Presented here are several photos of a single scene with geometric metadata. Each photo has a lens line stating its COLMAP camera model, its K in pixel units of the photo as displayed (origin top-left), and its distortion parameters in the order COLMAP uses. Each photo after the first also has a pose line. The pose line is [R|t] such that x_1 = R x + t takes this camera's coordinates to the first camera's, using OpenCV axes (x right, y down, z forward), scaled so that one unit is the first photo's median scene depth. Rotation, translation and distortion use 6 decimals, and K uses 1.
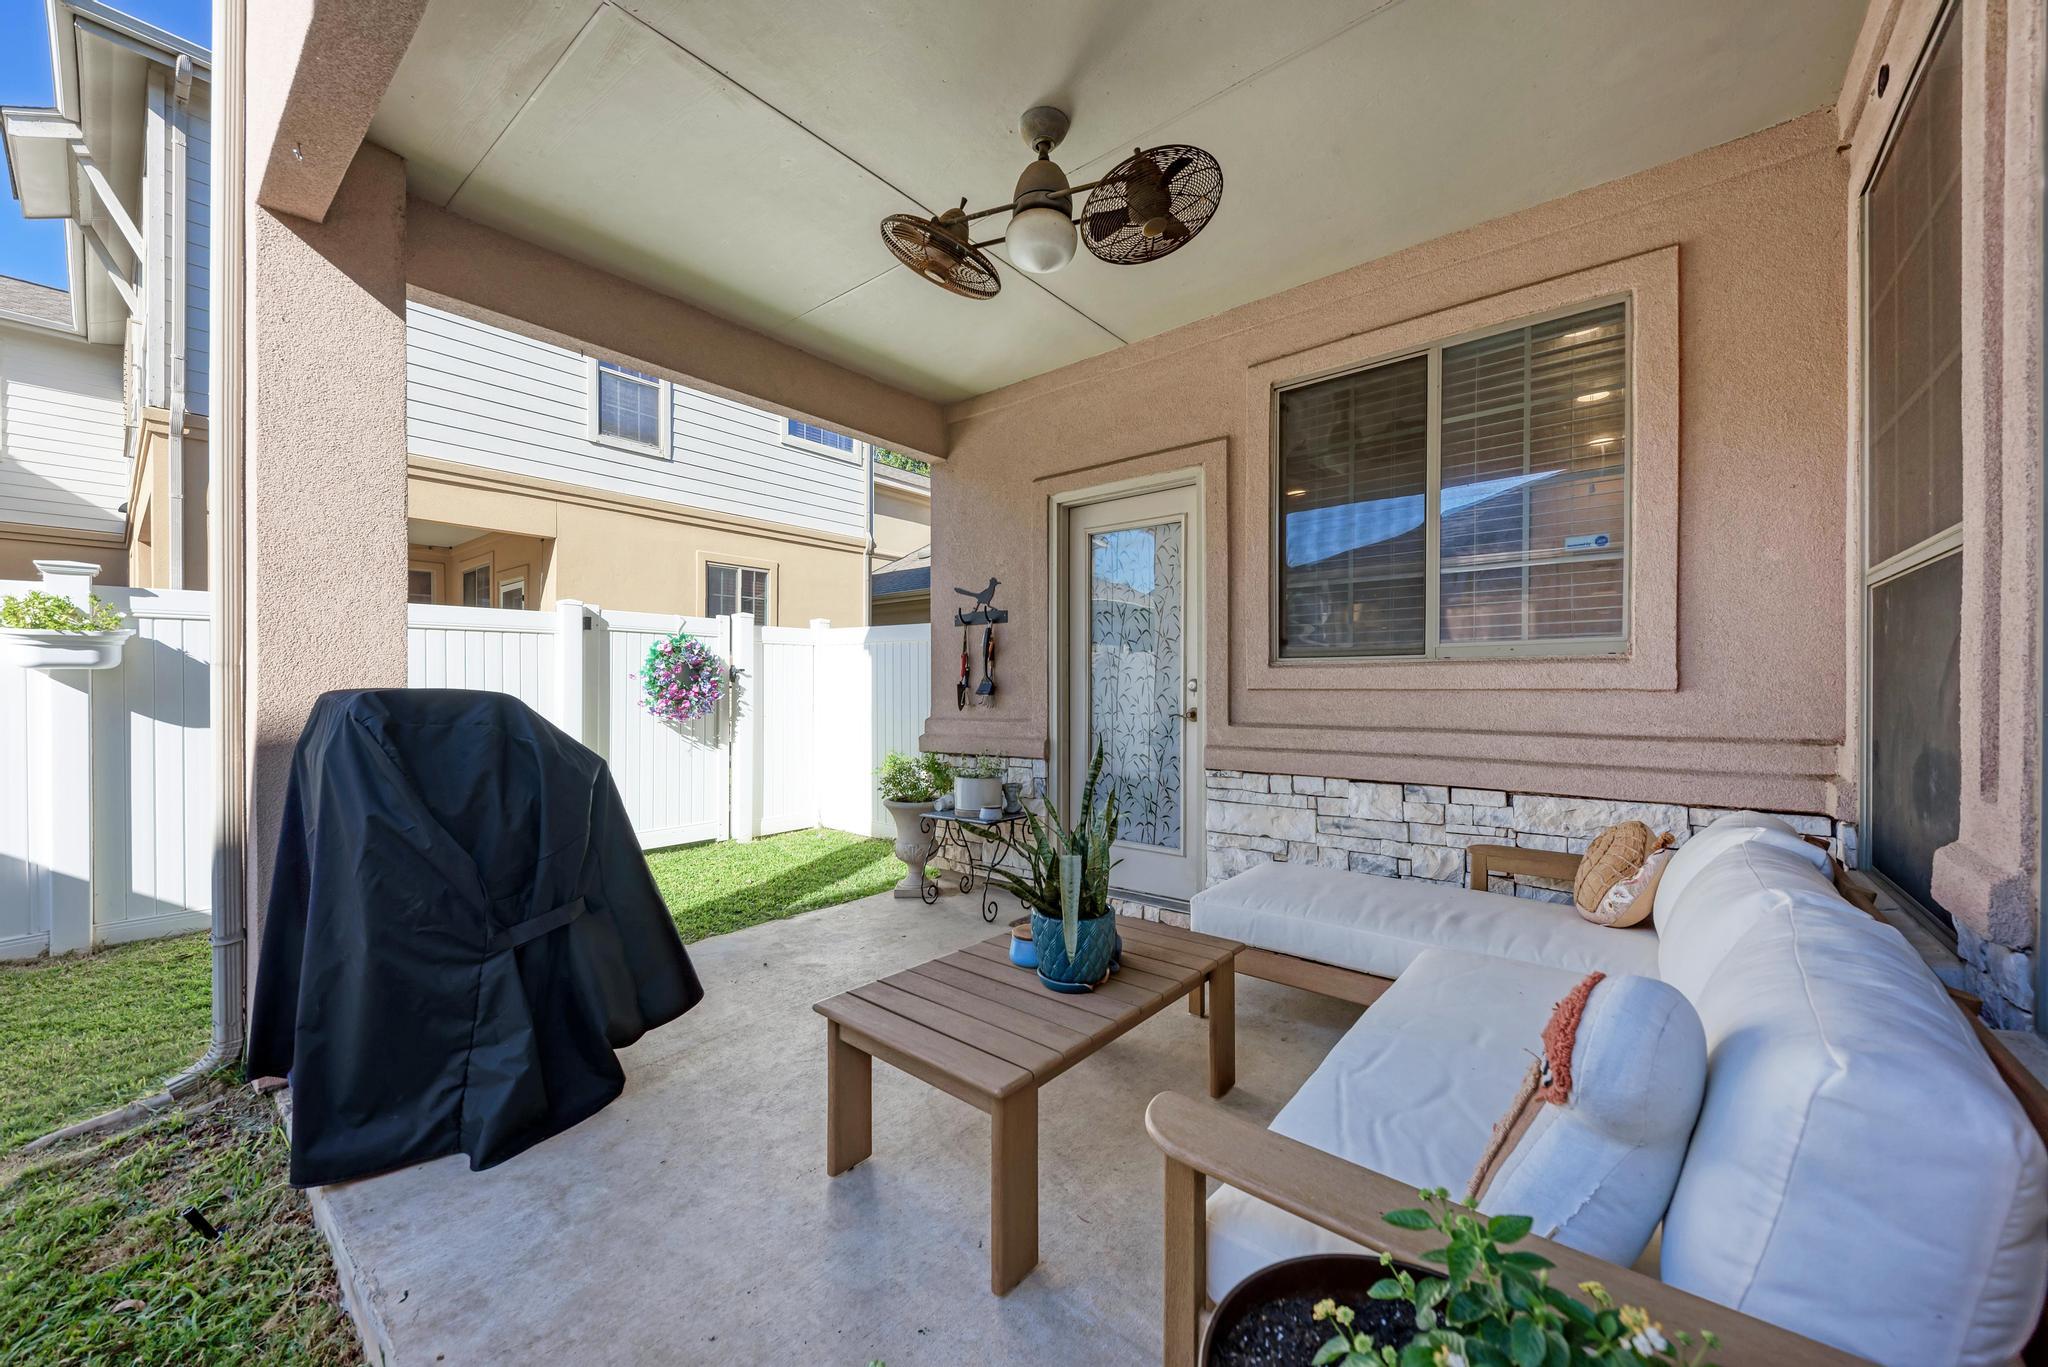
lens RADIAL K [[761.8, 0, 1024.0], [0, 761.8, 683.5], [0, 0, 1]] dist [0.006743, 0.000101]
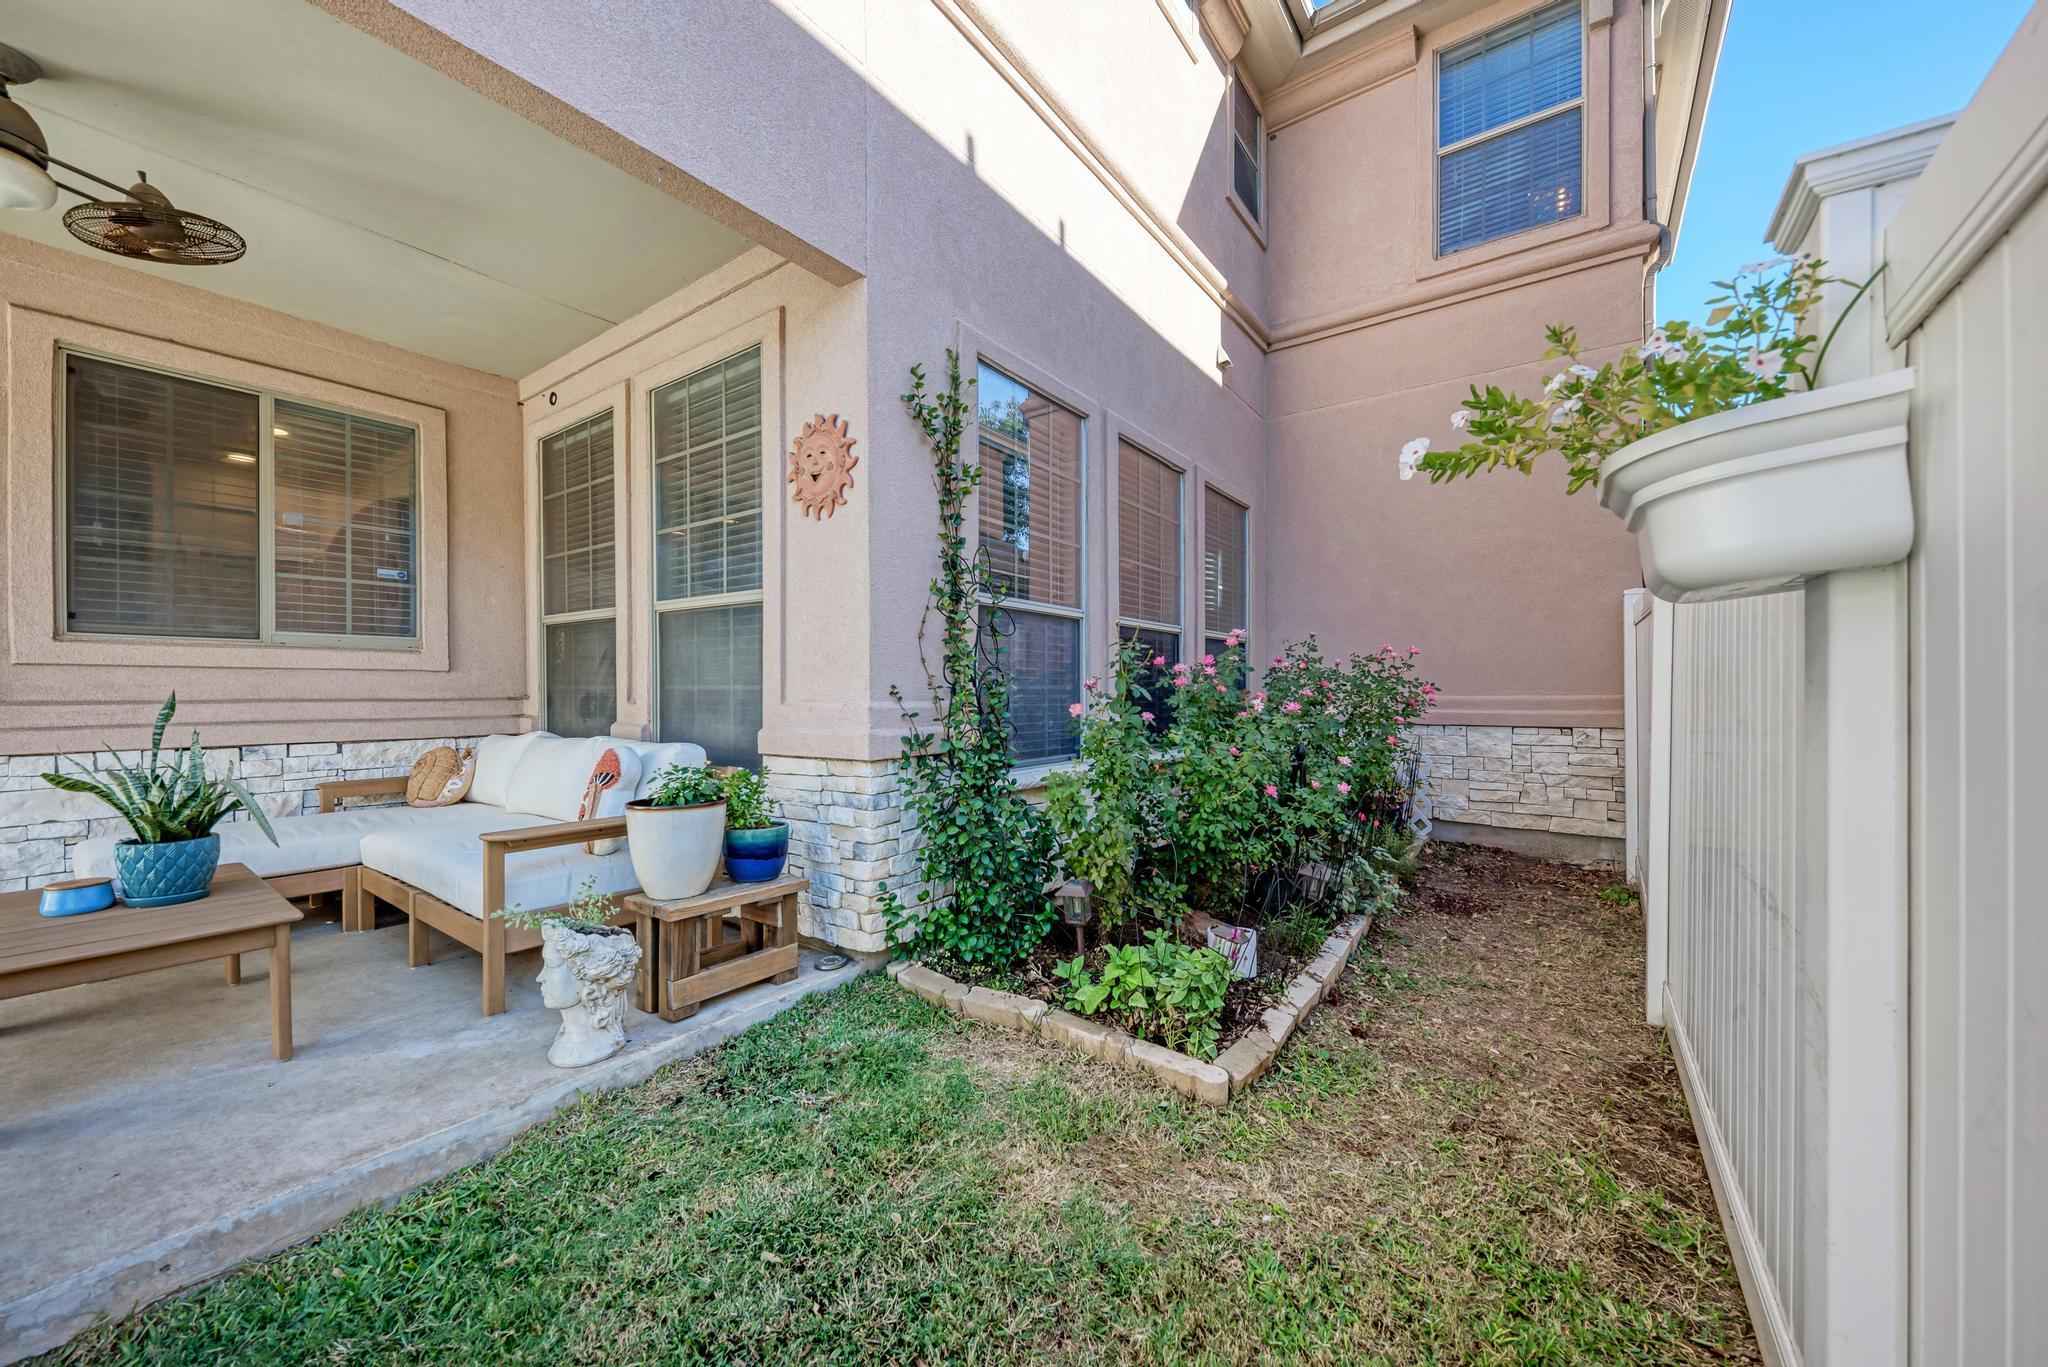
lens RADIAL K [[753.1, 0, 1026.7], [0, 753.1, 705.1], [0, 0, 1]] dist [0.016902, -0.007868]
pose [[-0.059714, -0.015855, 0.998090, -0.696360], [-0.000666, 0.999874, 0.015844, 0.042948], [-0.998215, 0.000281, -0.059717, -0.142807]]
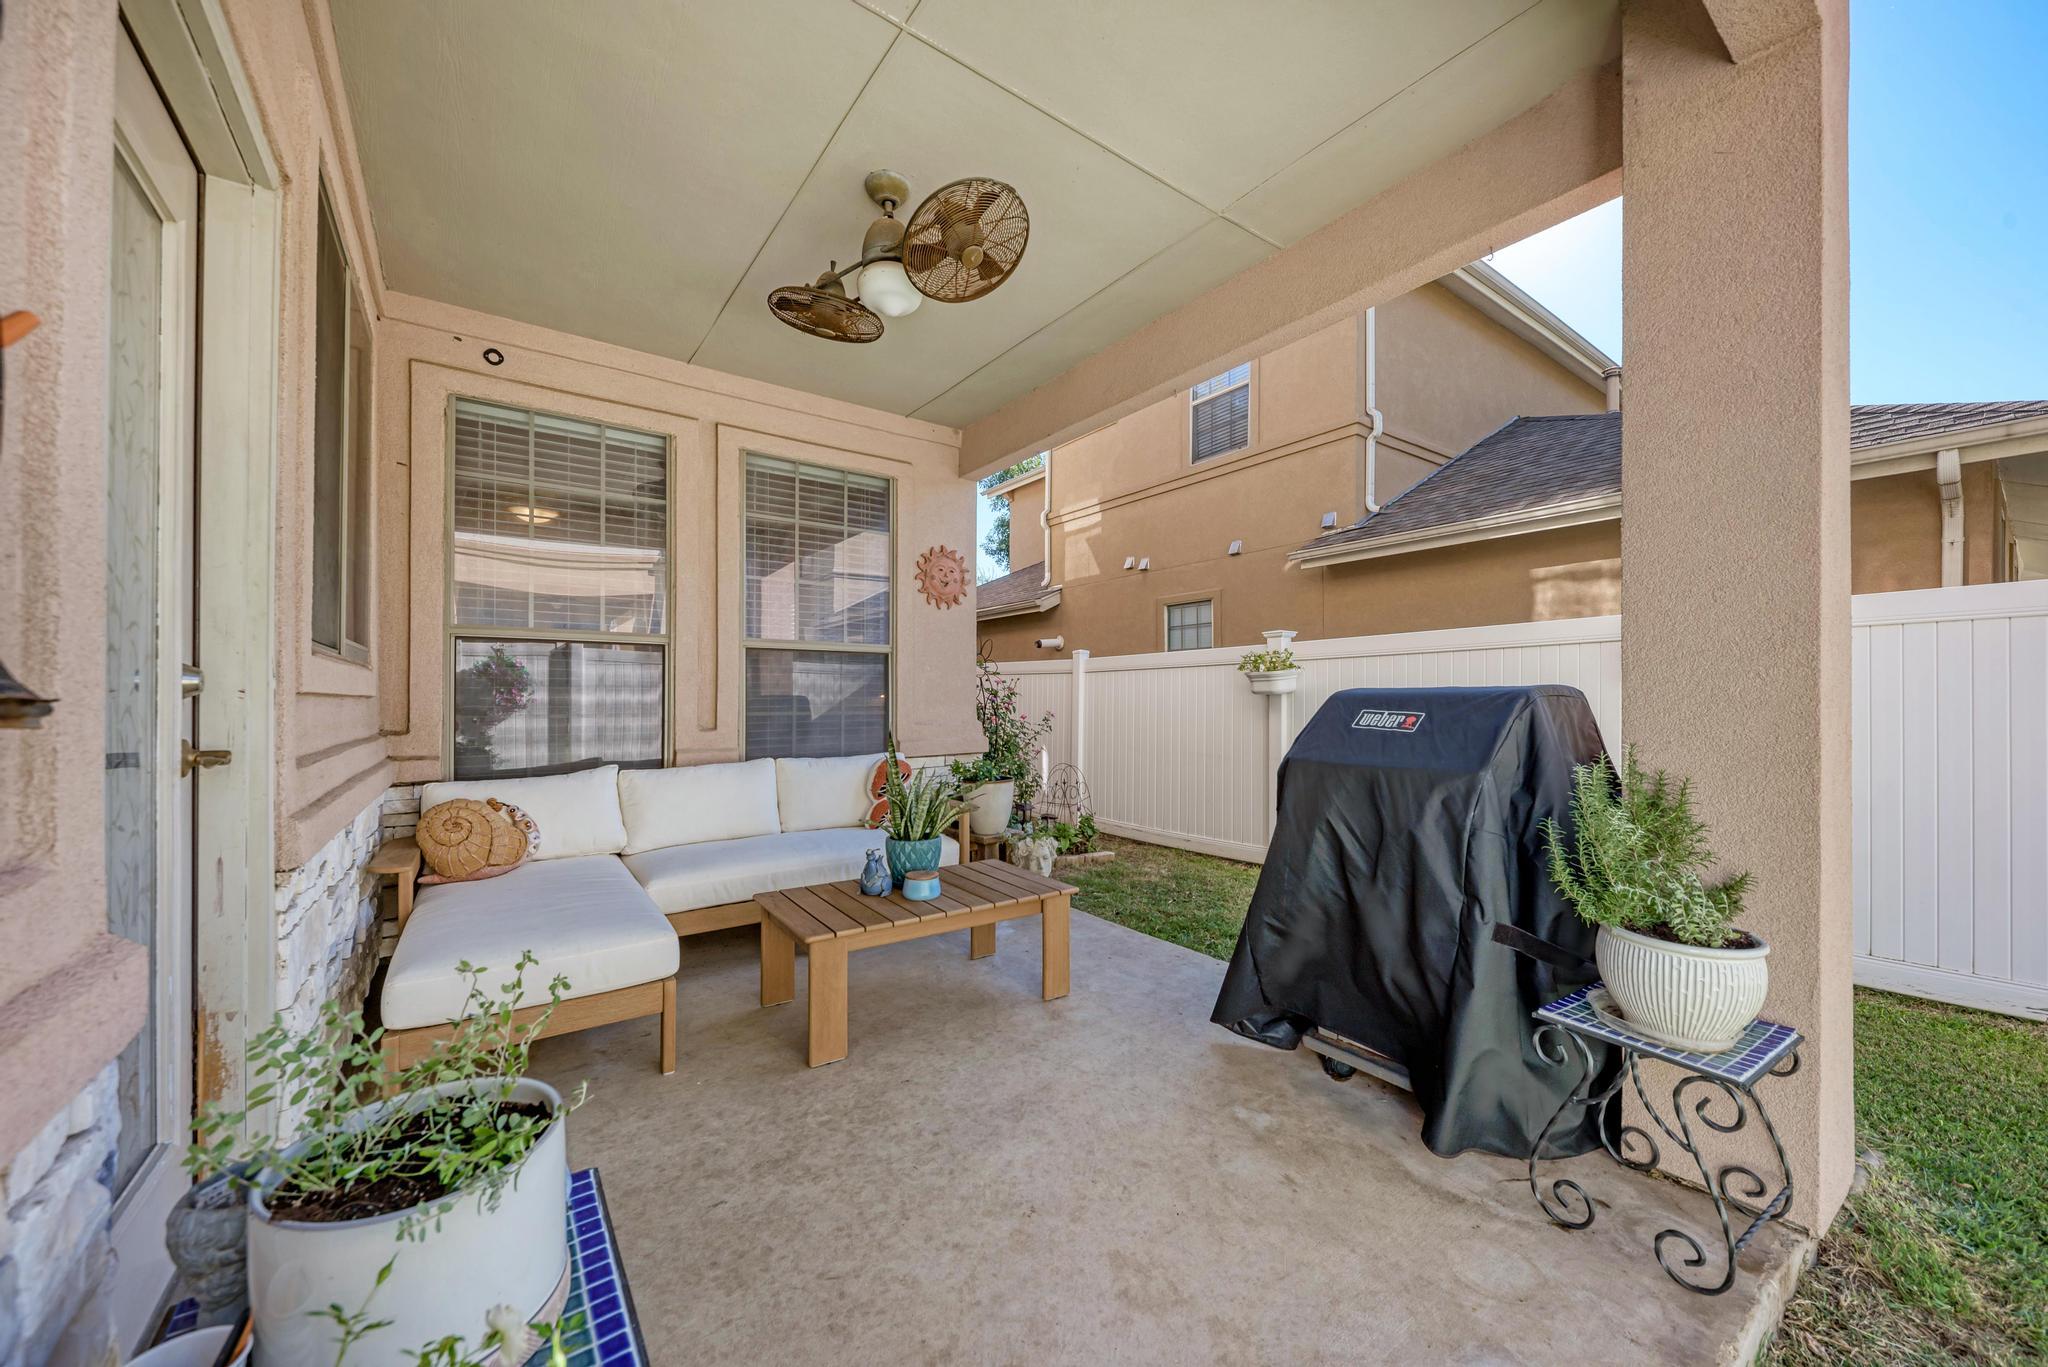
lens RADIAL K [[761.0, 0, 1020.3], [0, 761.0, 712.9], [0, 0, 1]] dist [0.001049, 0.000107]
pose [[-0.968680, -0.000918, 0.248312, -0.298732], [0.002384, 0.999913, 0.012997, 0.018931], [-0.248302, 0.013182, -0.968593, 1.463350]]
